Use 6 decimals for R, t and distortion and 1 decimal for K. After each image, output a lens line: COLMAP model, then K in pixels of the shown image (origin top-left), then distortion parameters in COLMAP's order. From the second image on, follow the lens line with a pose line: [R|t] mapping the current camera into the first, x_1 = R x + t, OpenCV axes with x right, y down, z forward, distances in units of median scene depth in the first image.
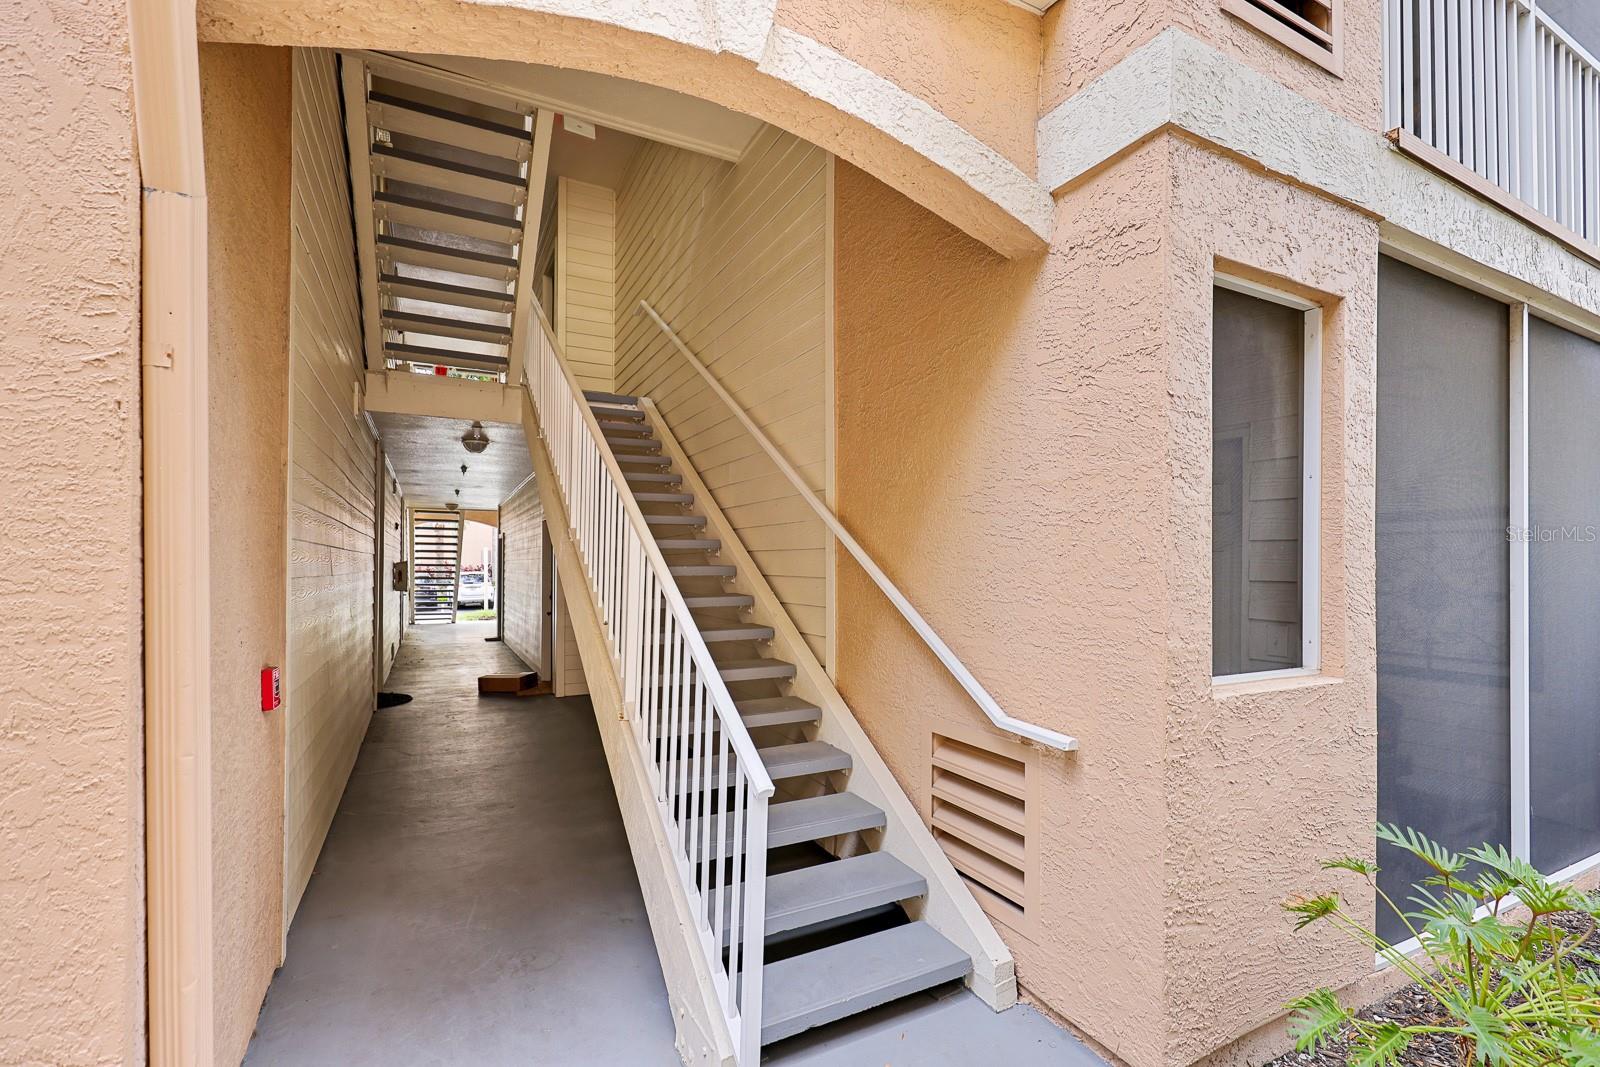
lens RADIAL K [[724.2, 0, 805.4], [0, 724.2, 542.3], [0, 0, 1]] dist [0.000111, -0.000013]
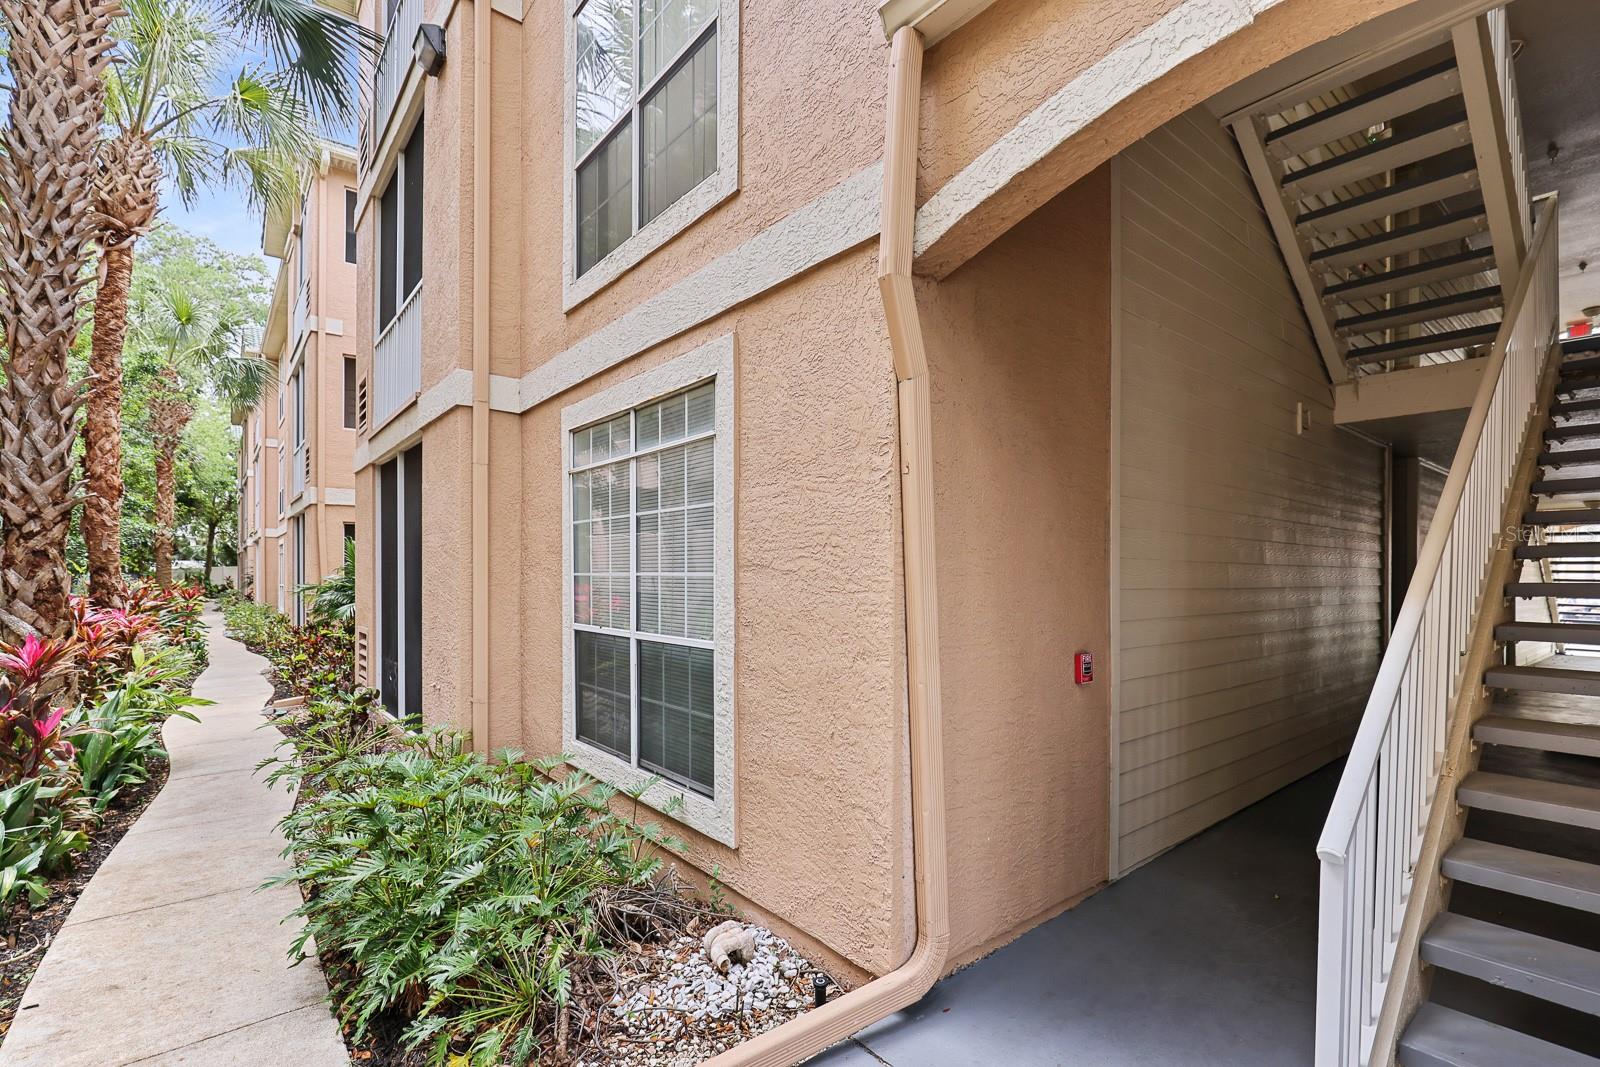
lens RADIAL K [[724.2, 0, 805.4], [0, 724.2, 542.3], [0, 0, 1]] dist [0.000111, -0.000013]
pose [[0.205092, -0.045891, -0.977666, 0.921664], [0.022578, 0.998856, -0.042149, 0.010617], [0.978482, -0.013430, 0.205893, 0.365600]]
